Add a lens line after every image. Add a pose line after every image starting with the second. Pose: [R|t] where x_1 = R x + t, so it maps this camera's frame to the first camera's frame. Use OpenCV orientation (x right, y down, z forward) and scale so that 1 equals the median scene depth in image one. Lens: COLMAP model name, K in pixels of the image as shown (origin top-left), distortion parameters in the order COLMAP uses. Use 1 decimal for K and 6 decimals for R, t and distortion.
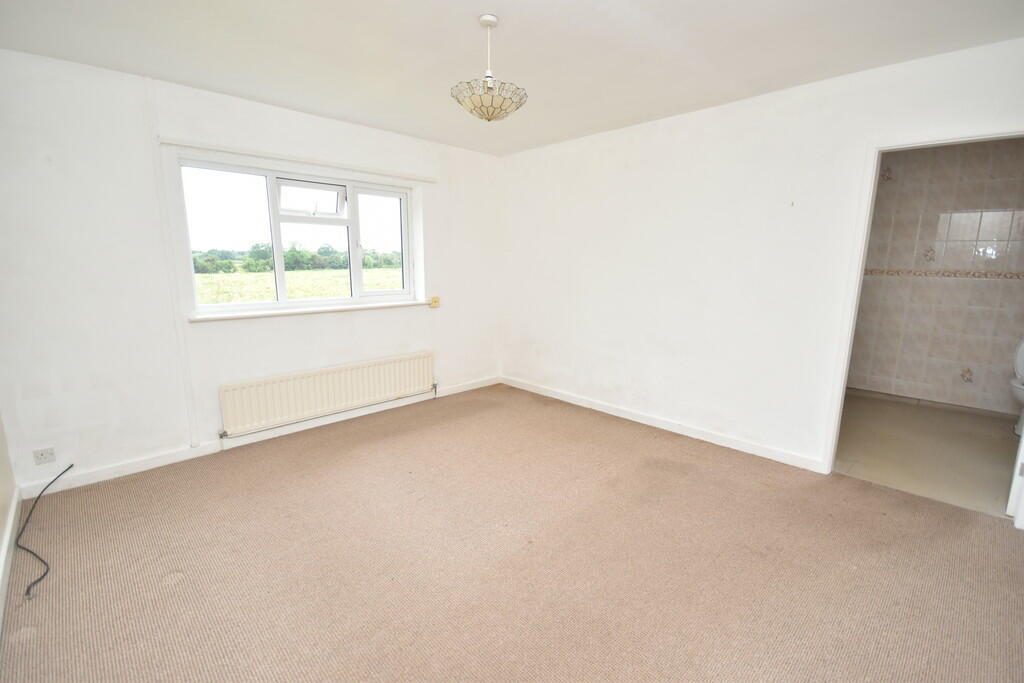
lens RADIAL K [[450.9, 0, 512.0], [0, 450.9, 341.5], [0, 0, 1]] dist [0.000206, 0.000218]
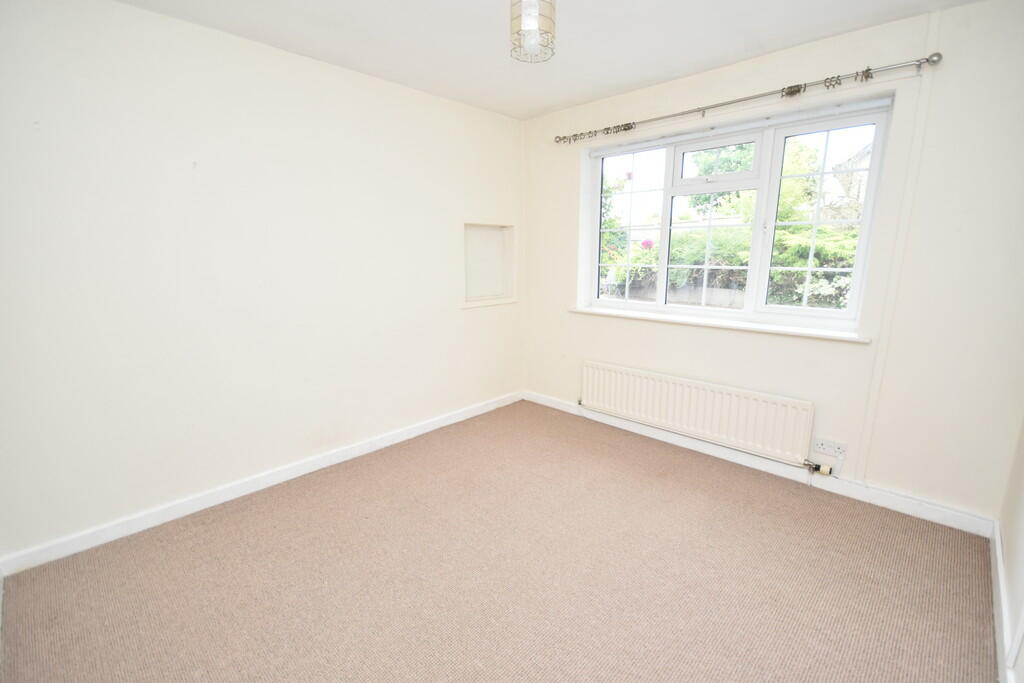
lens RADIAL K [[450.9, 0, 512.0], [0, 450.9, 341.5], [0, 0, 1]] dist [0.000206, 0.000218]
pose [[0.003826, 0.171464, -0.985183, 0.117572], [-0.183413, 0.968597, 0.167865, -0.028070], [0.983028, 0.180053, 0.035155, 0.147421]]
